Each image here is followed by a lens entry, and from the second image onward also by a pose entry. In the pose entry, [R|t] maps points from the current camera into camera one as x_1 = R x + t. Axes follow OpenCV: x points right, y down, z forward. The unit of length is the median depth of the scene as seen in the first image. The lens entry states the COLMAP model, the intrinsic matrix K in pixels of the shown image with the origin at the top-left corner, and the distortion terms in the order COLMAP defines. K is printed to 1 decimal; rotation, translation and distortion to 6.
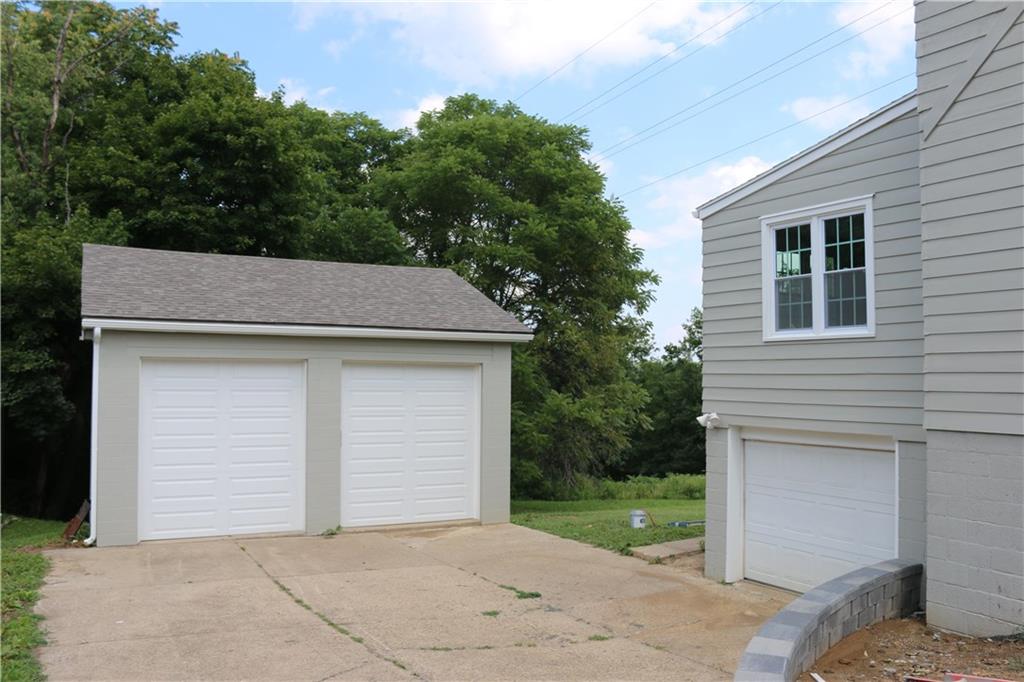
lens RADIAL K [[903.5, 0, 512.0], [0, 903.5, 341.0], [0, 0, 1]] dist [-0.001461, -0.001804]
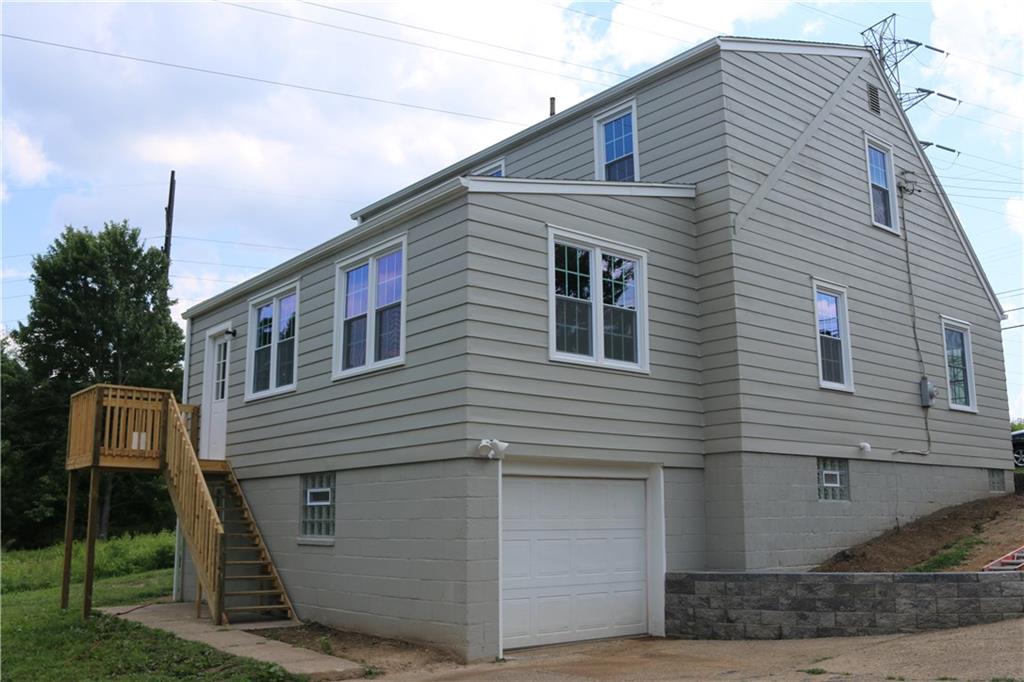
lens RADIAL K [[953.3, 0, 512.0], [0, 953.3, 341.0], [0, 0, 1]] dist [-0.007085, -0.002345]
pose [[-0.190031, 0.163958, 0.967991, -0.670827], [-0.044710, 0.983489, -0.175360, 0.158620], [-0.980759, -0.076603, -0.179563, 1.293604]]
